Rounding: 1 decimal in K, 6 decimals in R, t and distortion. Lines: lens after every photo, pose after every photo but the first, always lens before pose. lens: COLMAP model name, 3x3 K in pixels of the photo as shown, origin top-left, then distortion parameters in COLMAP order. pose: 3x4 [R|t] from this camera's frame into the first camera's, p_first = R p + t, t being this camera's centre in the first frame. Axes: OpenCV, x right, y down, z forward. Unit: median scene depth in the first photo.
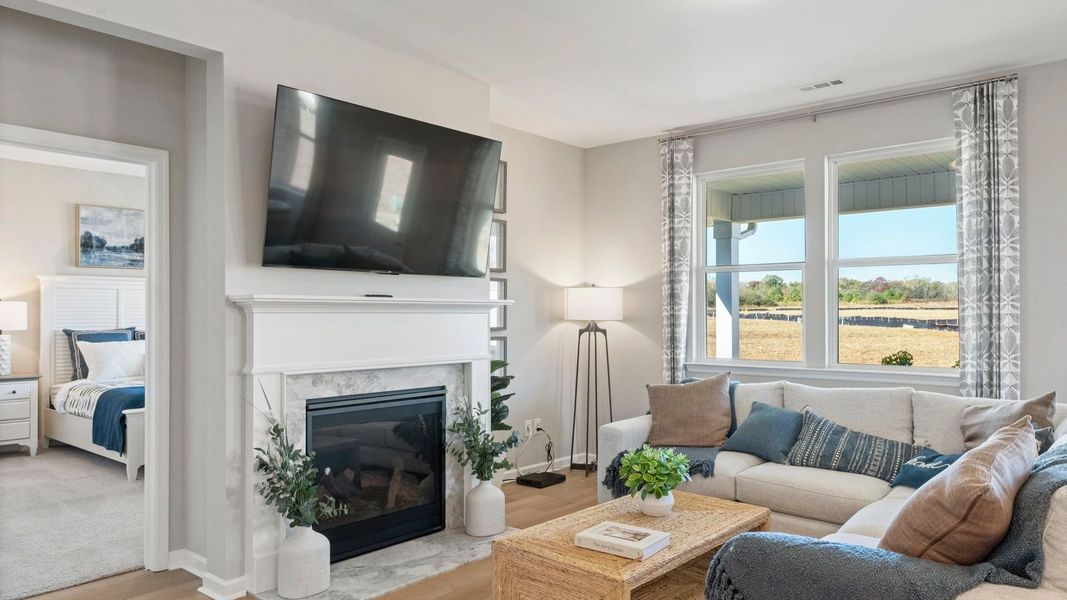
lens RADIAL K [[725.5, 0, 534.1], [0, 725.5, 312.7], [0, 0, 1]] dist [0.001146, 0.001613]
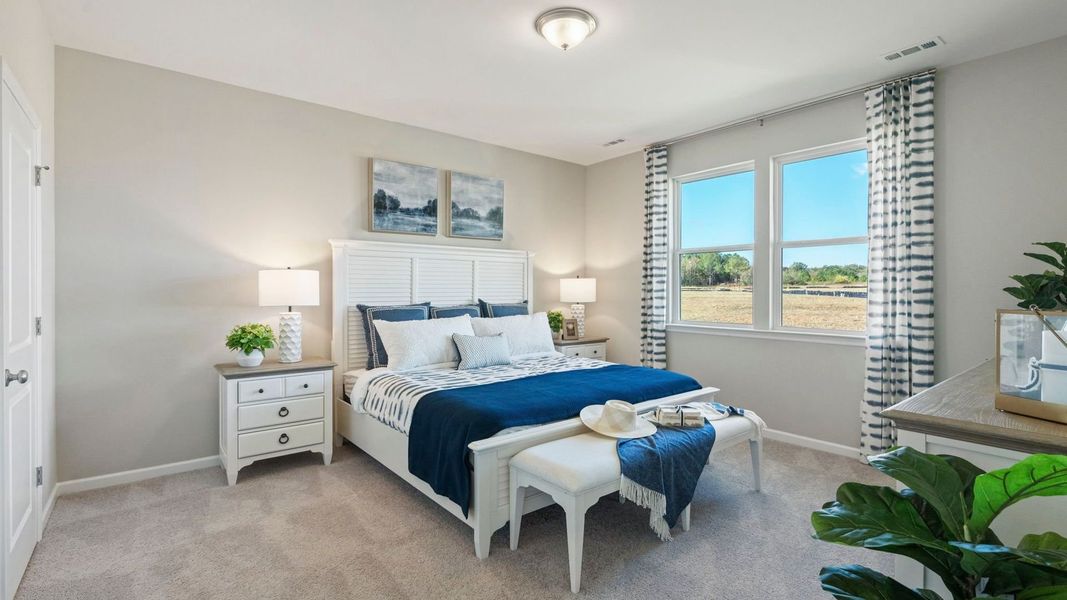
lens RADIAL K [[486.8, 0, 533.5], [0, 486.8, 300.0], [0, 0, 1]] dist [-0.003294, 0.000039]
pose [[0.985490, 0.010228, -0.169426, -0.354200], [-0.006169, 0.999682, 0.024465, 0.002487], [0.169622, -0.023065, 0.985239, 0.483521]]
